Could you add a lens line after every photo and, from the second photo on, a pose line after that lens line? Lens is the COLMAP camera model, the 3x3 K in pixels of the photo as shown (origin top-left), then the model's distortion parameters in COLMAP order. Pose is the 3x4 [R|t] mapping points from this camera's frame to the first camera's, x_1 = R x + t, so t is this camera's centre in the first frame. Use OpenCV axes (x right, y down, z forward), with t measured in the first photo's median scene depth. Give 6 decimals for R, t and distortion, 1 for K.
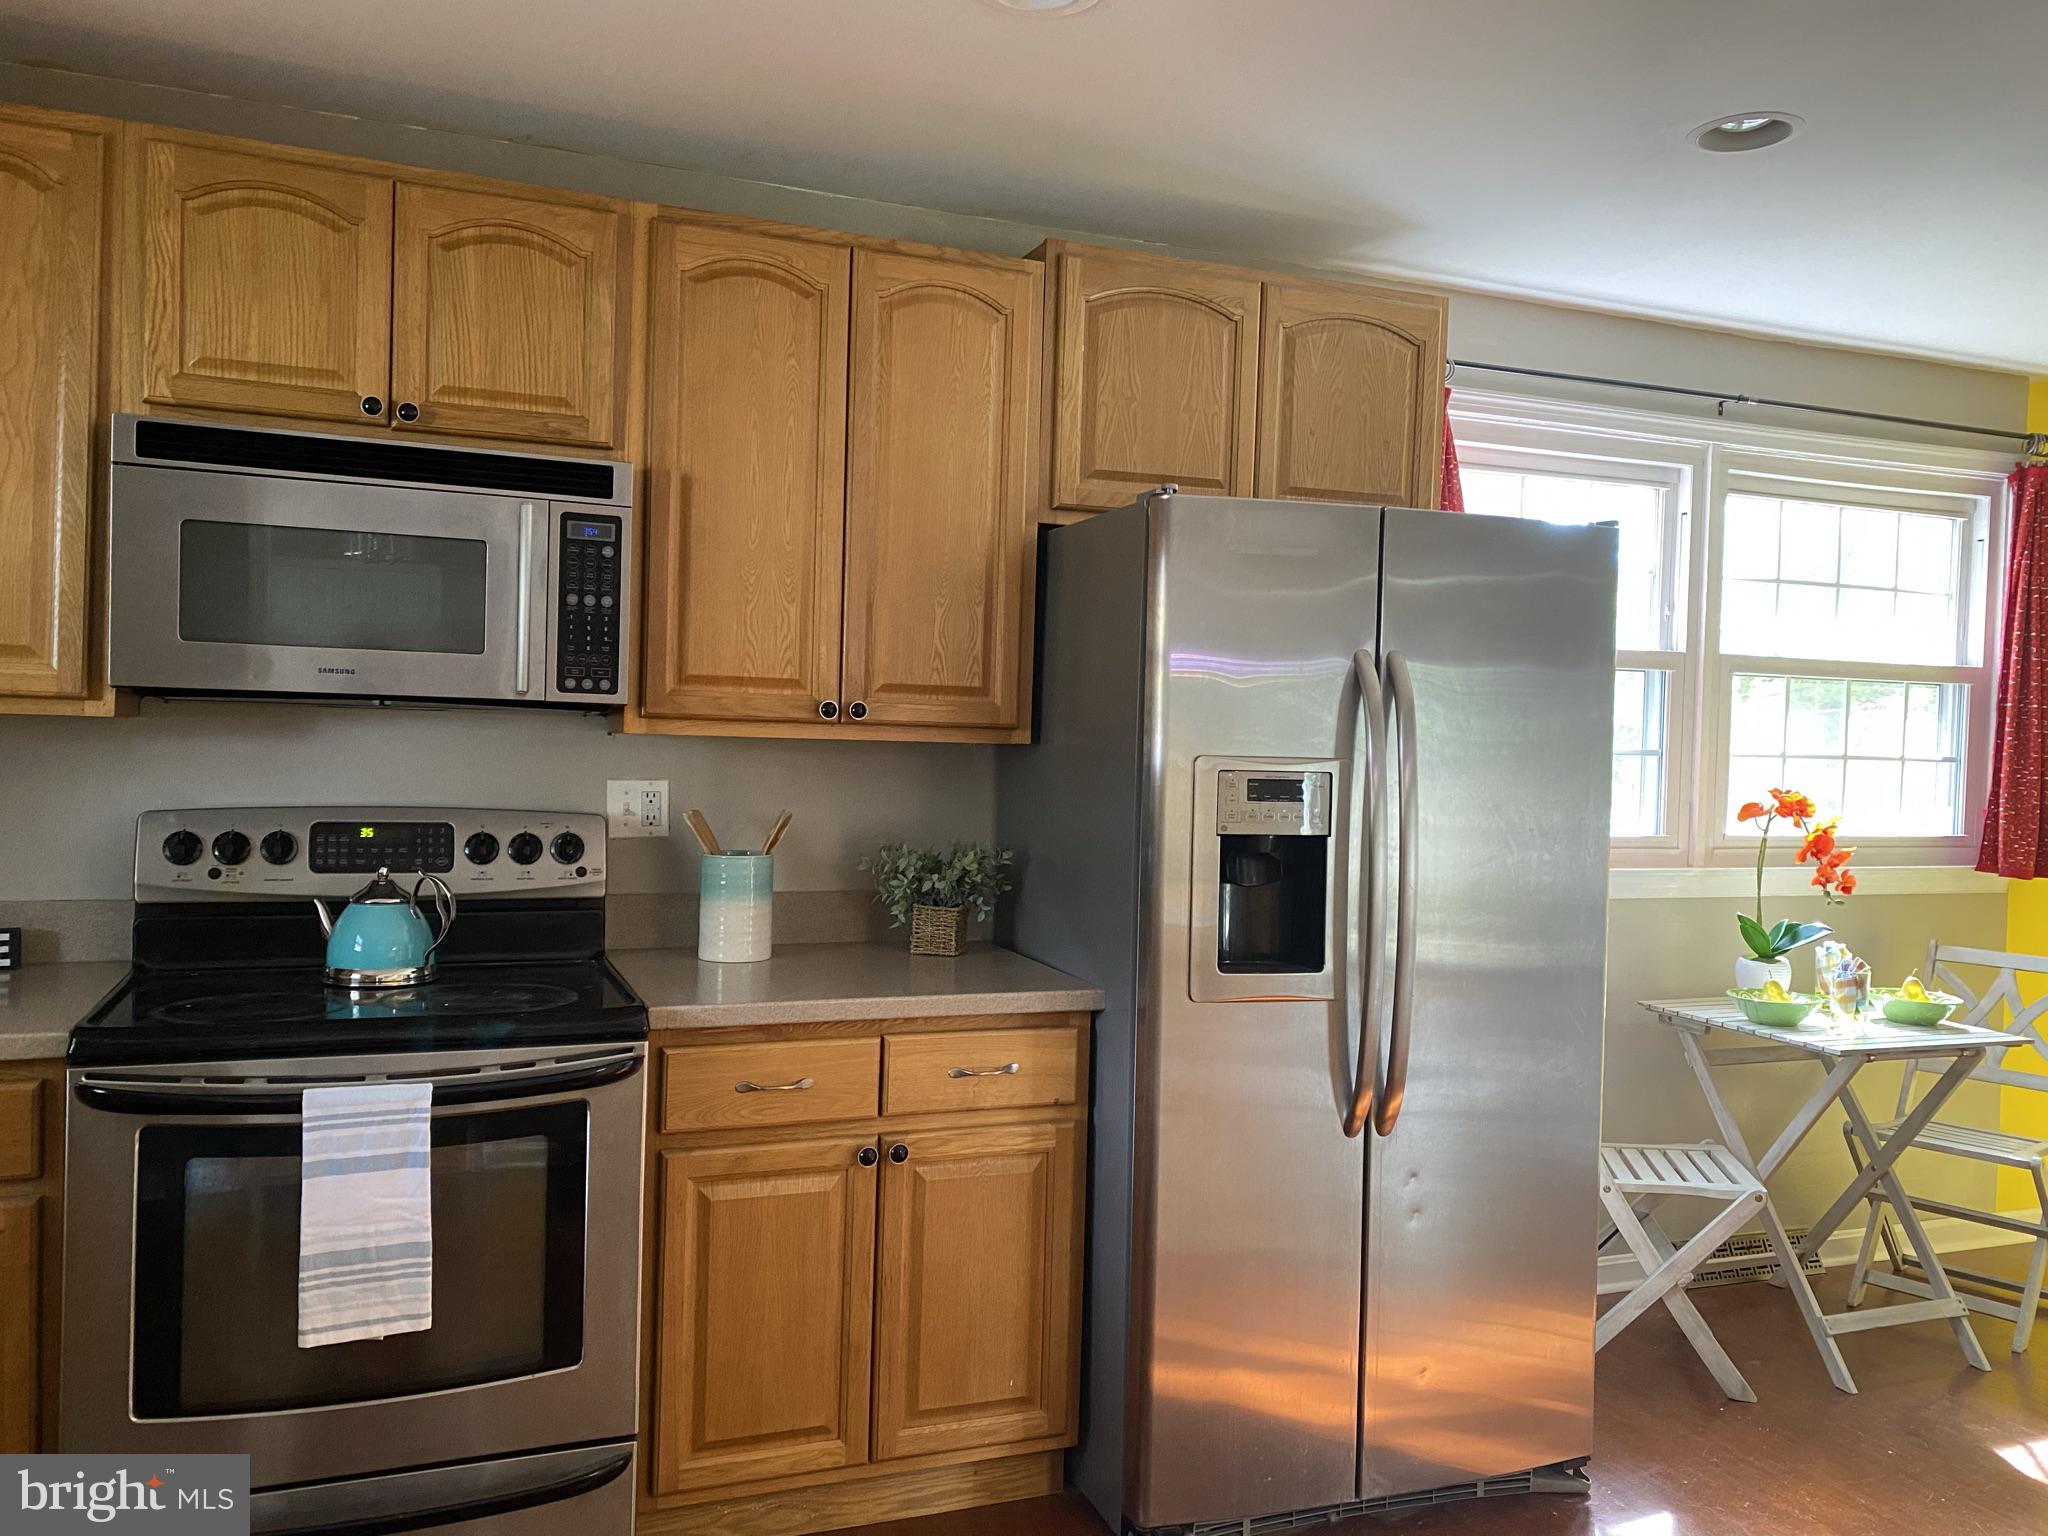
lens RADIAL K [[1561.3, 0, 1028.9], [0, 1561.3, 773.6], [0, 0, 1]] dist [0.011543, -0.001875]
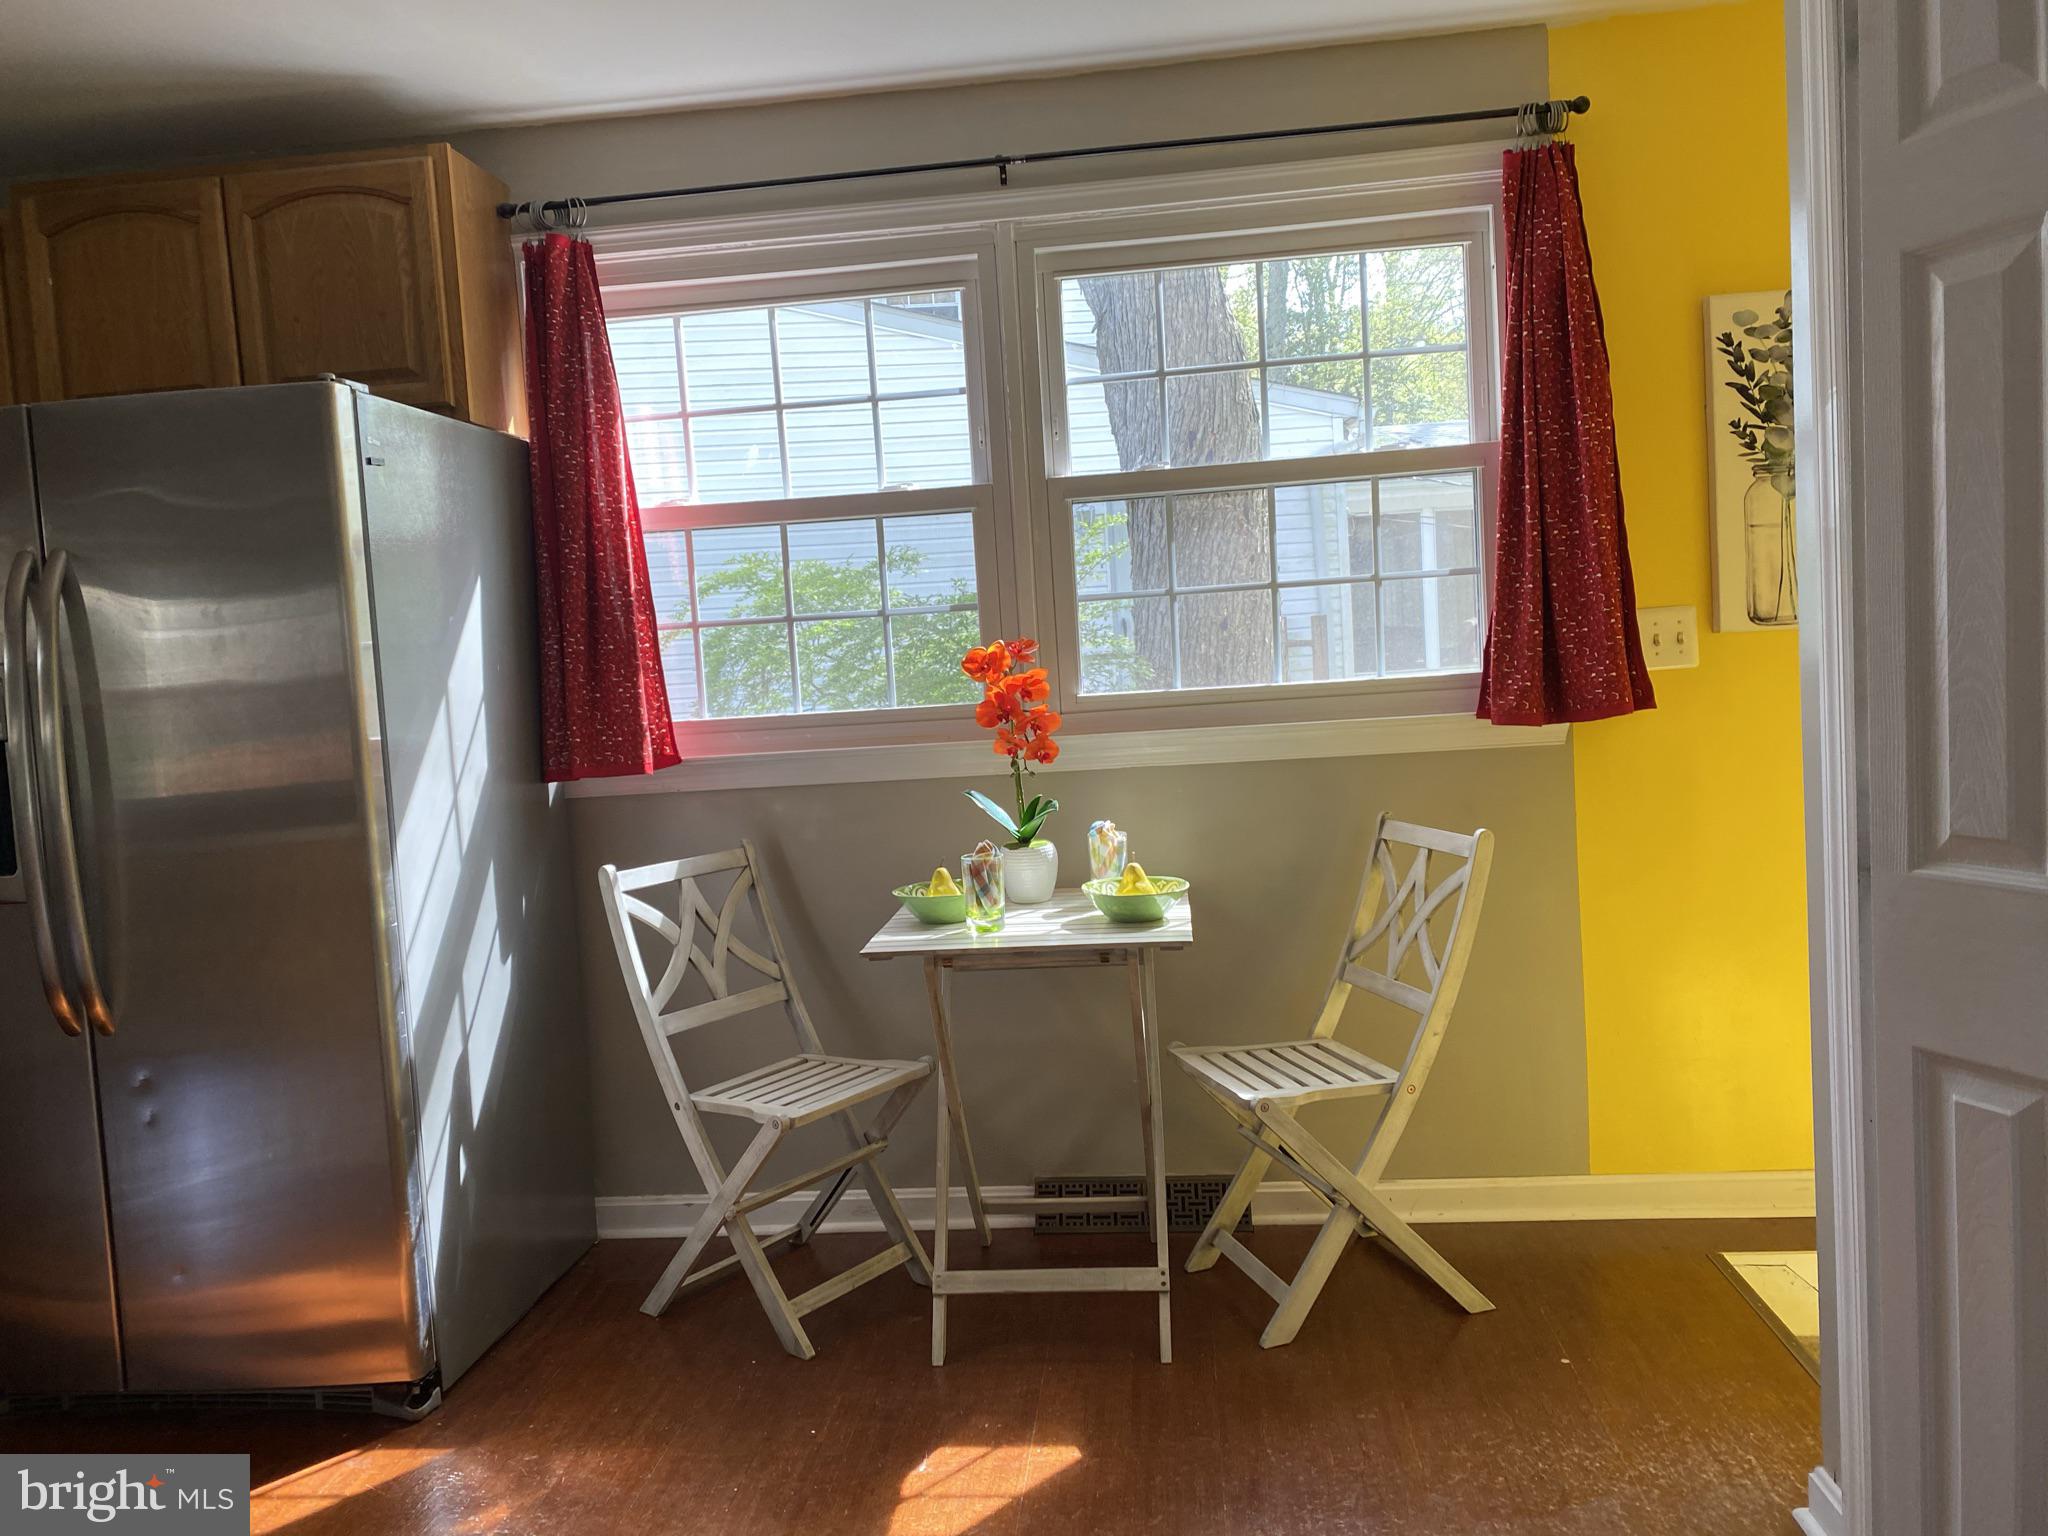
lens RADIAL K [[1544.6, 0, 1023.4], [0, 1544.6, 740.4], [0, 0, 1]] dist [0.012211, 0.003550]
pose [[0.888120, -0.051785, -0.456685, 0.867587], [0.079344, 0.995989, 0.041361, 0.031484], [0.452712, -0.072969, 0.888666, 0.280612]]
